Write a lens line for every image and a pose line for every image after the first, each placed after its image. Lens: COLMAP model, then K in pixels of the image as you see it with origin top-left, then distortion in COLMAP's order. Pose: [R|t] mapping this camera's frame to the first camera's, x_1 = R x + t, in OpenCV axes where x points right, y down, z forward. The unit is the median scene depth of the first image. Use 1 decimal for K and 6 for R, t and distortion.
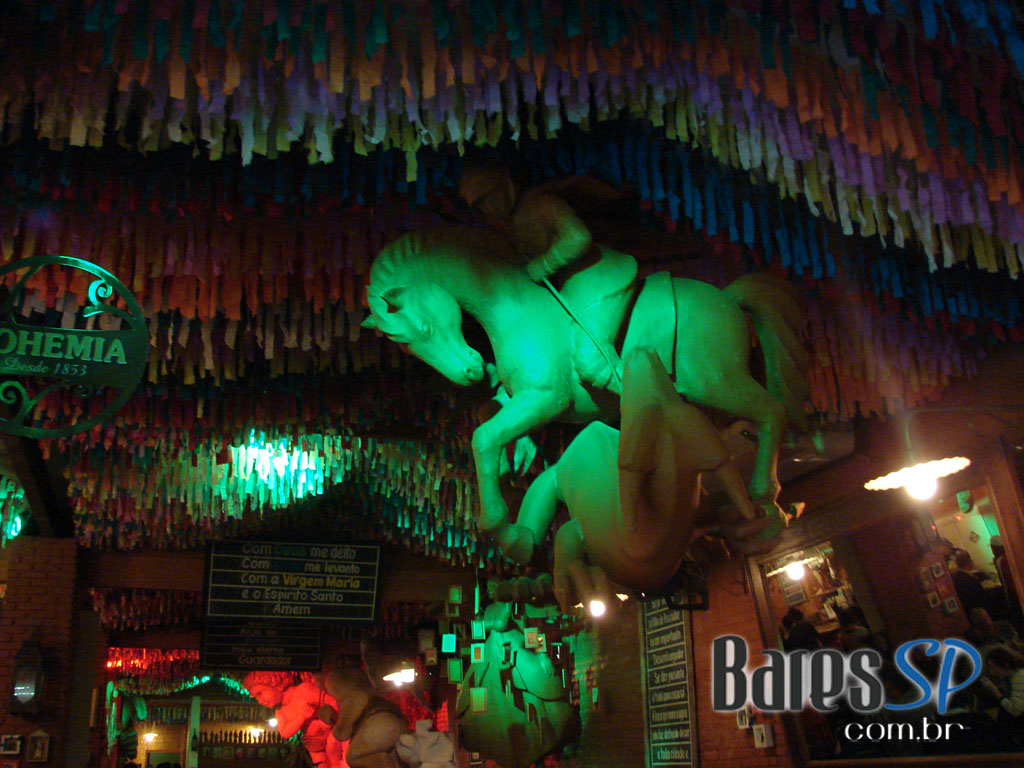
lens RADIAL K [[1111.5, 0, 512.4], [0, 1111.5, 390.5], [0, 0, 1]] dist [-0.212279, 0.268522]
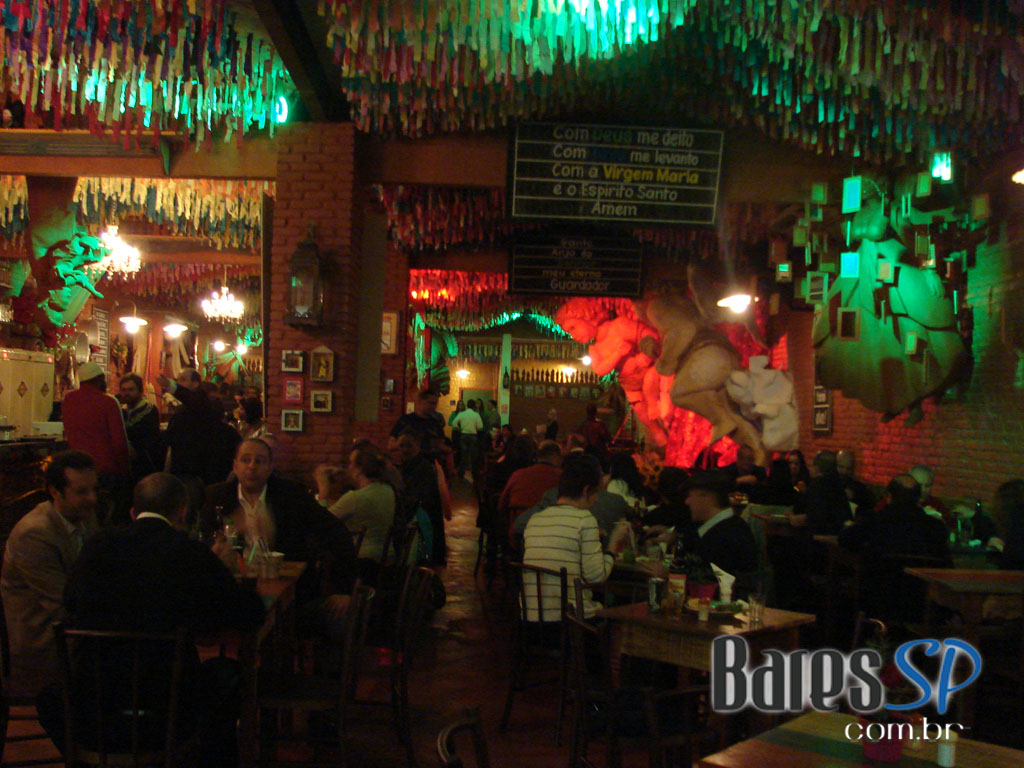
lens RADIAL K [[1111.5, 0, 512.4], [0, 1111.5, 390.5], [0, 0, 1]] dist [-0.212279, 0.268522]
pose [[0.962467, 0.047588, -0.267194, -0.049241], [0.036907, 0.952411, 0.302574, 0.078059], [0.268878, -0.301079, 0.914908, 0.189880]]
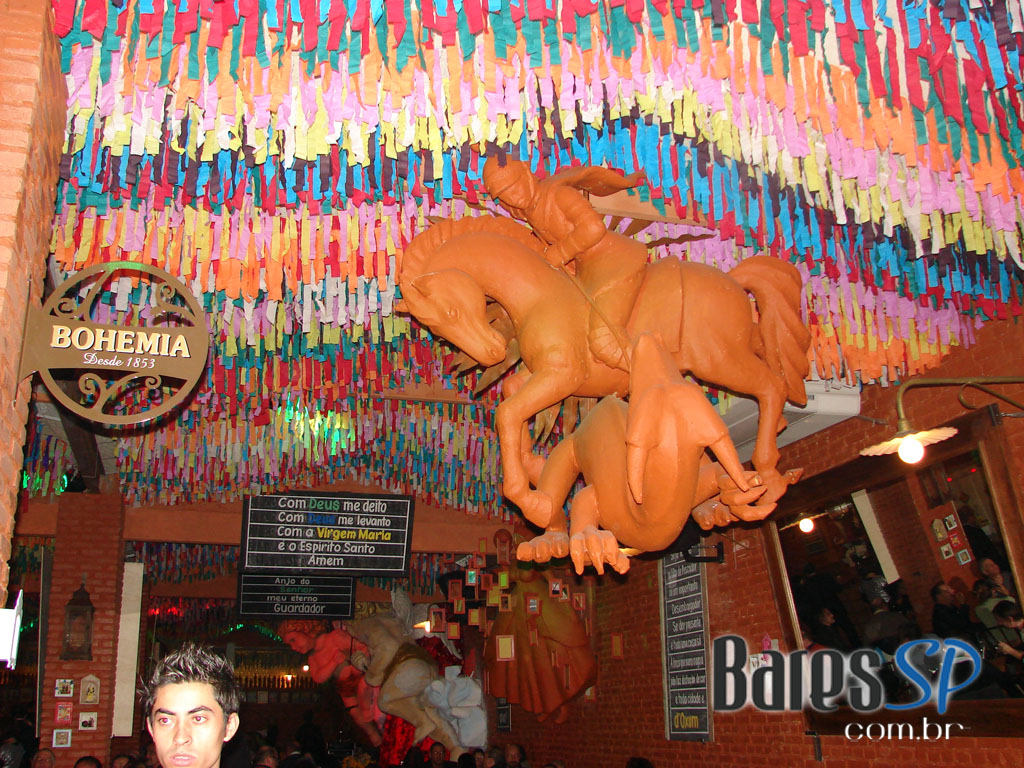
lens RADIAL K [[1111.5, 0, 512.4], [0, 1111.5, 390.5], [0, 0, 1]] dist [-0.212279, 0.268522]
pose [[0.999686, -0.002489, -0.024914, 0.002862], [0.003662, 0.998881, 0.047160, -0.011225], [0.024769, -0.047237, 0.998577, -0.035890]]
